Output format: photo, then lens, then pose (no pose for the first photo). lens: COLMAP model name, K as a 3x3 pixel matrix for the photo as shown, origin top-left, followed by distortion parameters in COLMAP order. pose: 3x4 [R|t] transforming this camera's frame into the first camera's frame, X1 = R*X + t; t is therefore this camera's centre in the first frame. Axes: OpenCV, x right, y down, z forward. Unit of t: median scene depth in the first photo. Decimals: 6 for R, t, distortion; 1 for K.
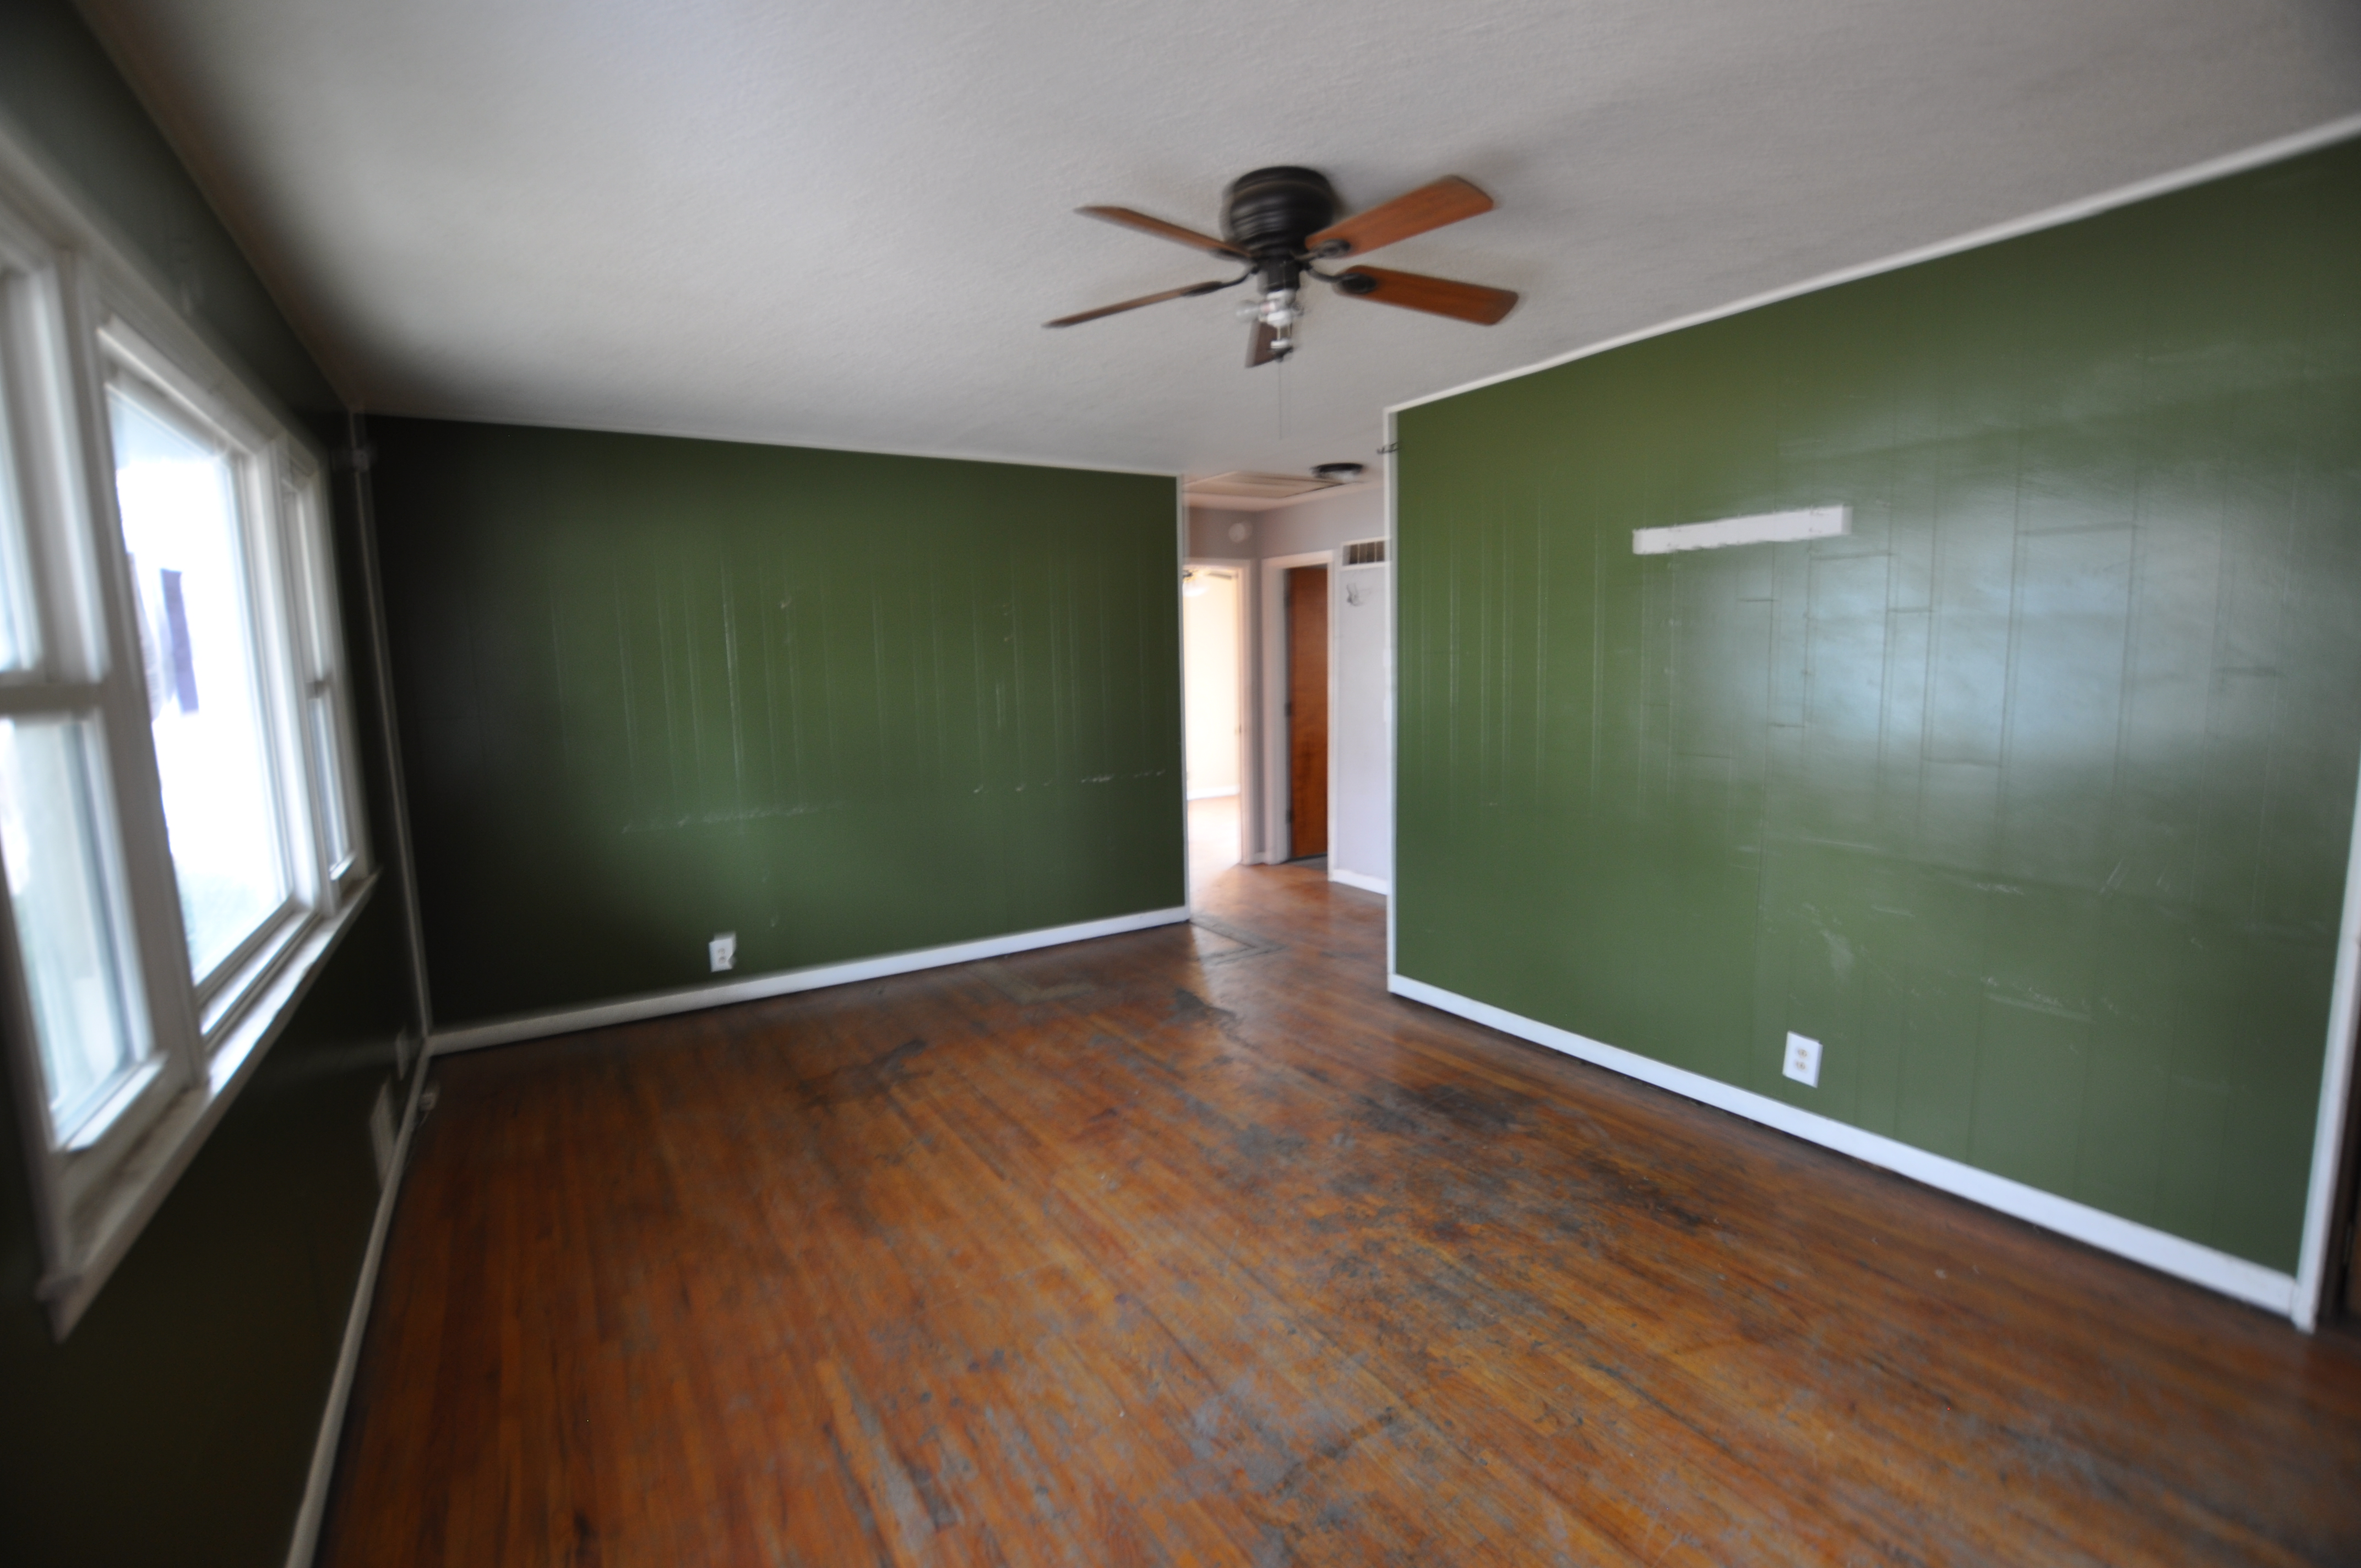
lens RADIAL K [[1030.9, 0, 1178.8], [0, 1030.9, 793.5], [0, 0, 1]] dist [-0.029405, 0.001799]
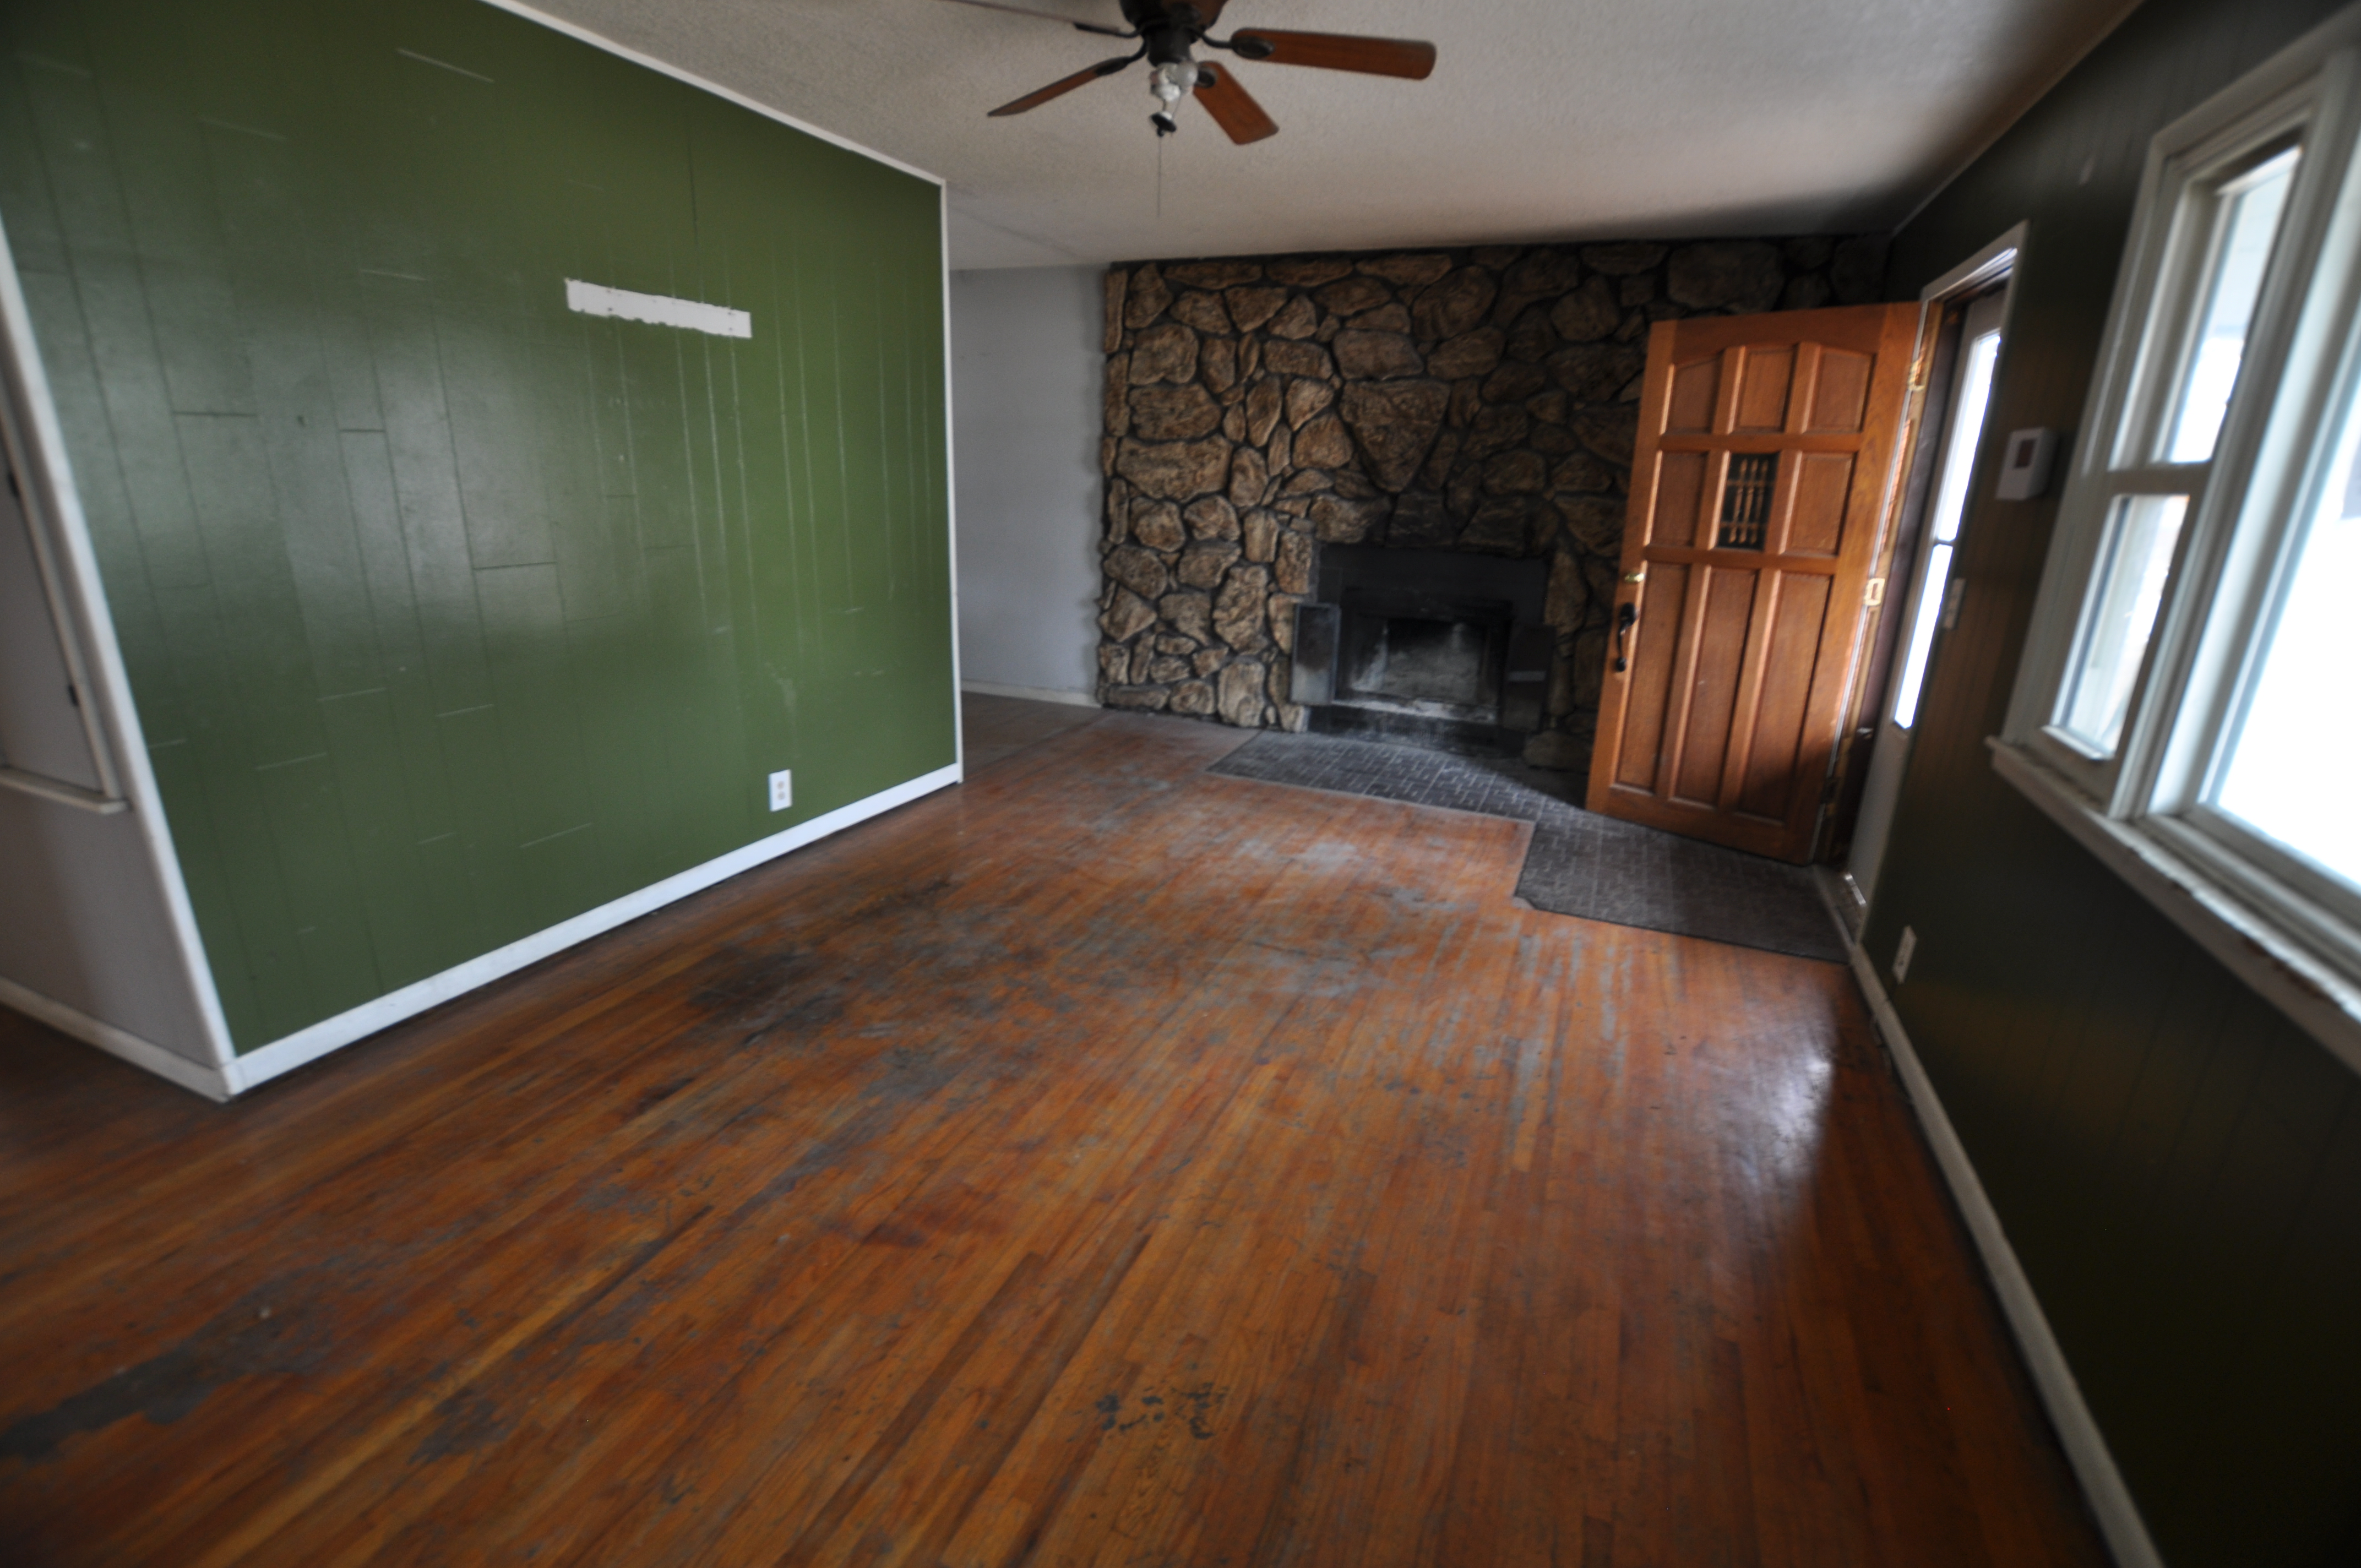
lens RADIAL K [[1030.9, 0, 1185.0], [0, 1030.9, 789.4], [0, 0, 1]] dist [-0.029405, 0.001799]
pose [[-0.564398, -0.241053, 0.789524, -0.665303], [0.088130, 0.933355, 0.347967, -0.131750], [-0.820785, 0.265973, -0.505540, 1.286769]]
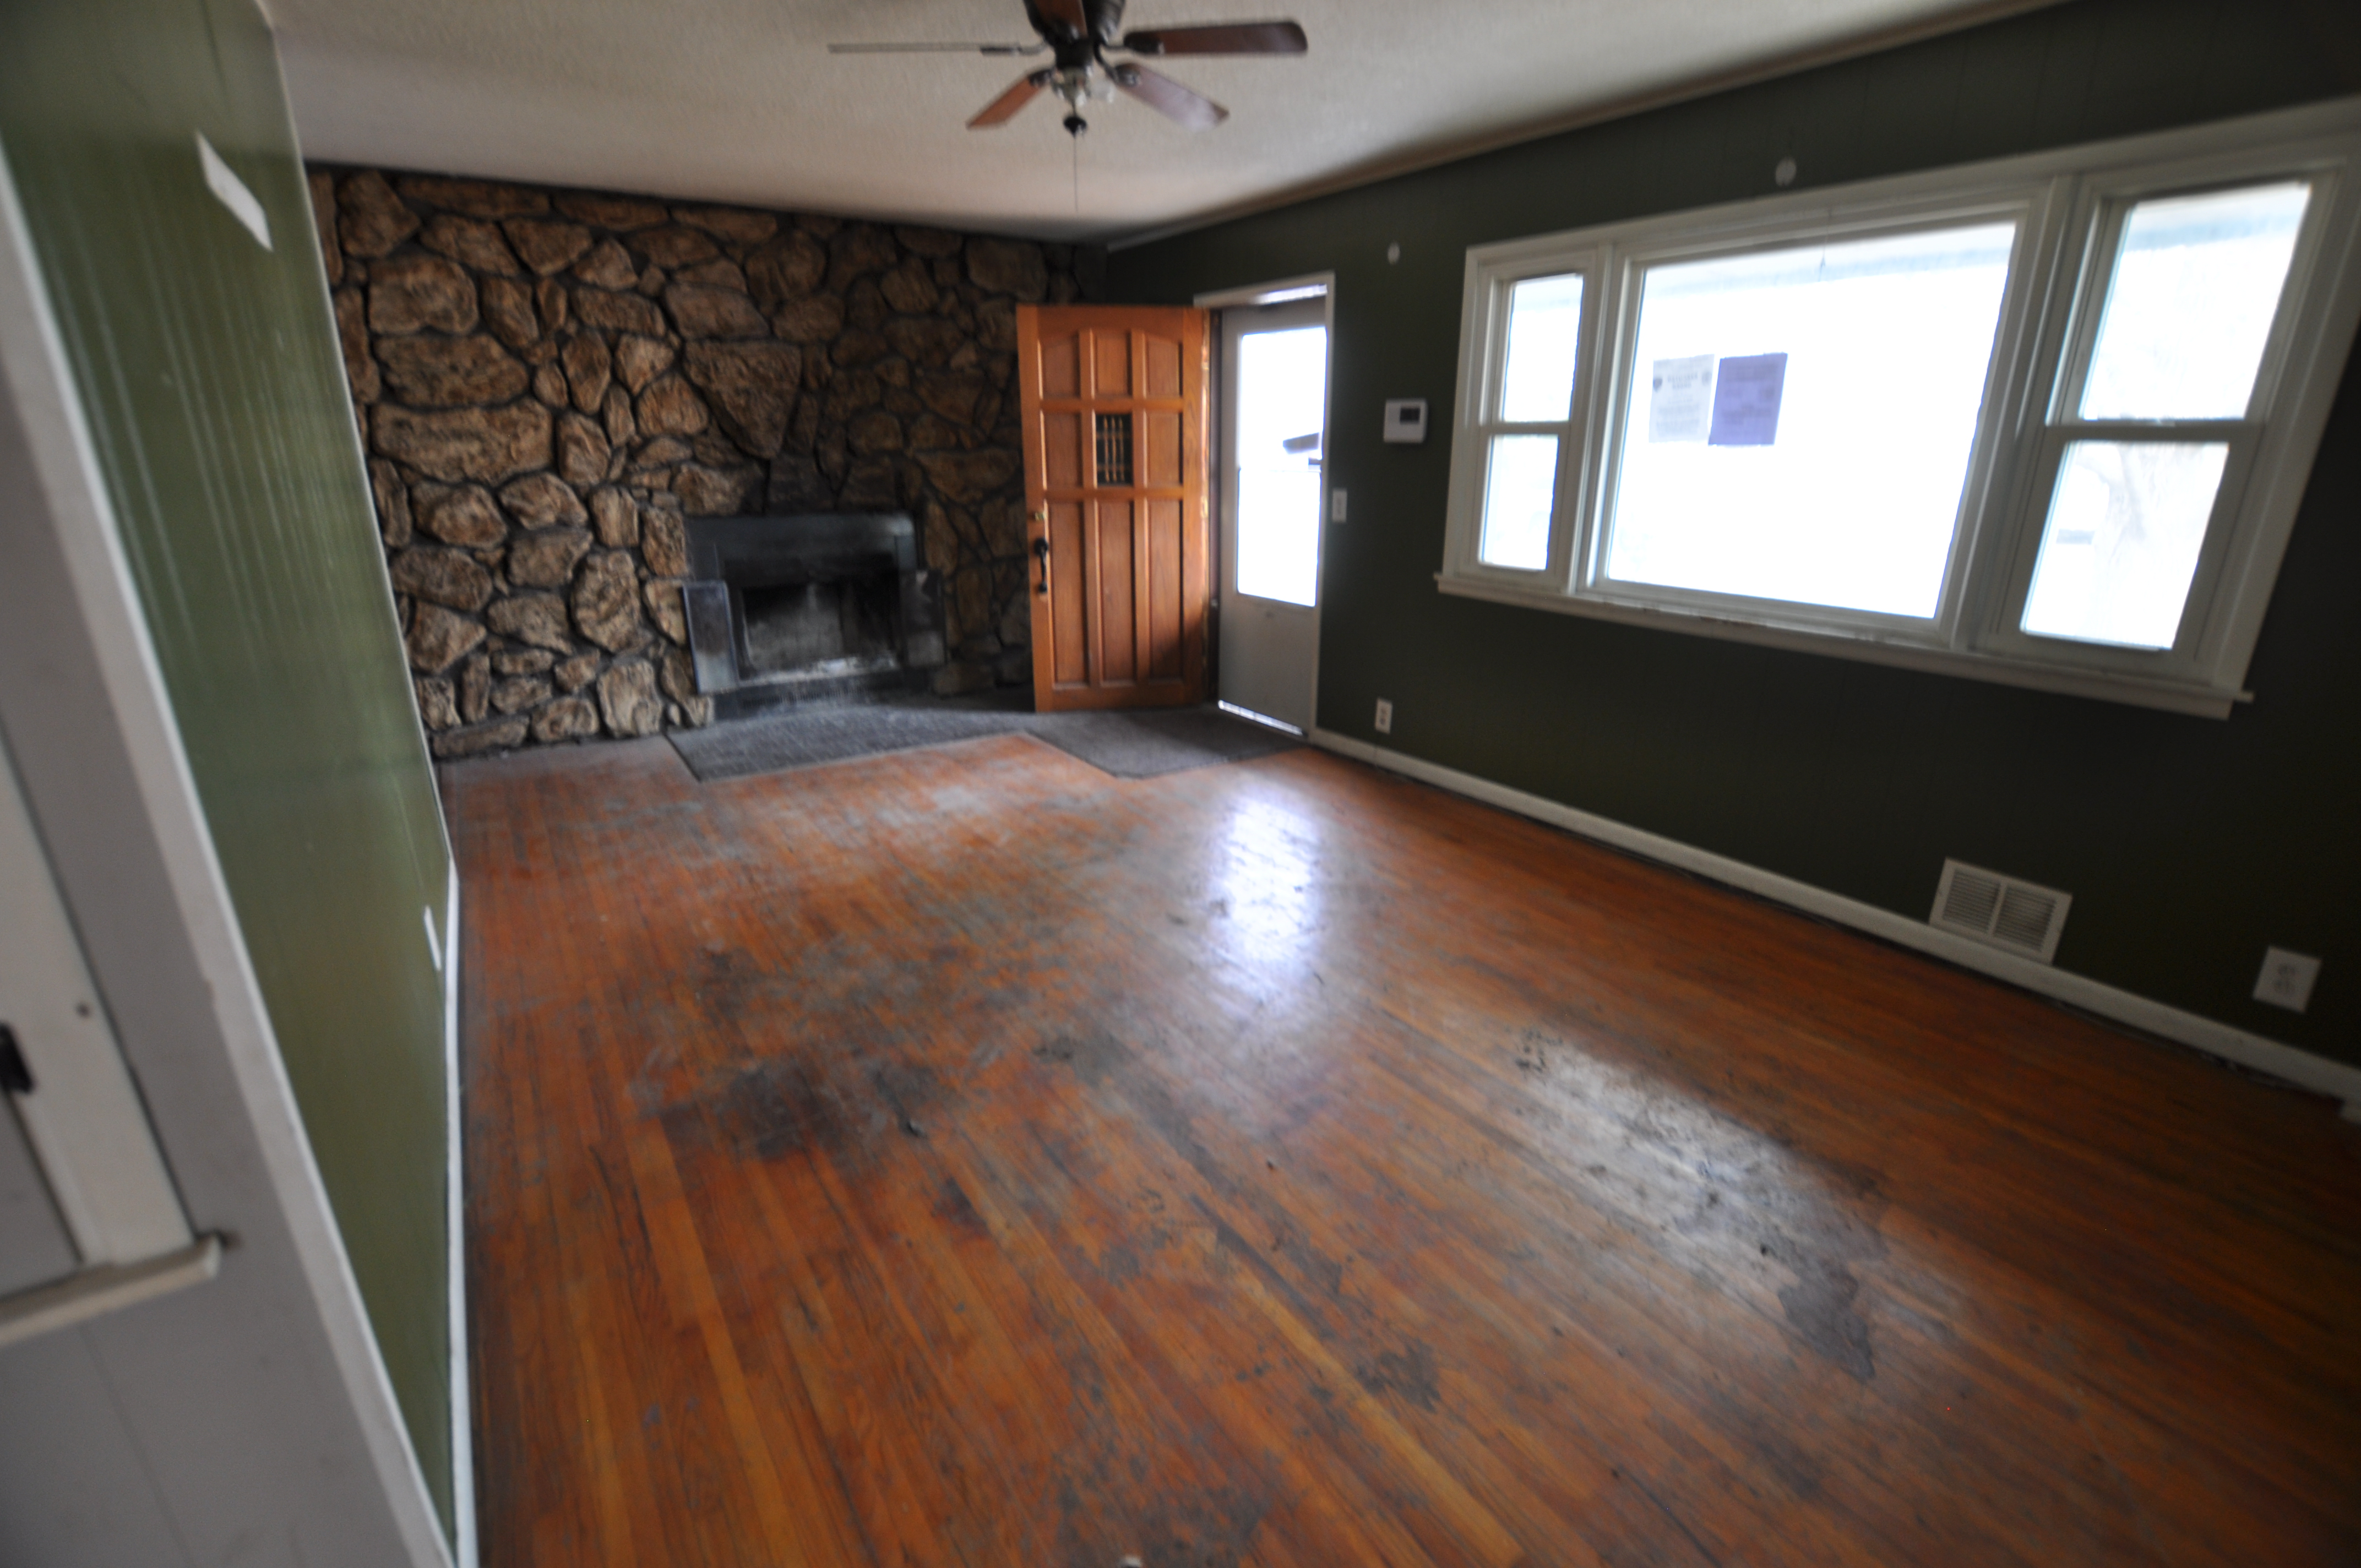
lens RADIAL K [[1030.9, 0, 1173.2], [0, 1030.9, 793.4], [0, 0, 1]] dist [-0.029405, 0.001799]
pose [[-0.999474, 0.025995, -0.019377, 0.028242], [0.014754, 0.896840, 0.442108, -0.208376], [0.028871, 0.441590, -0.896753, 1.789389]]
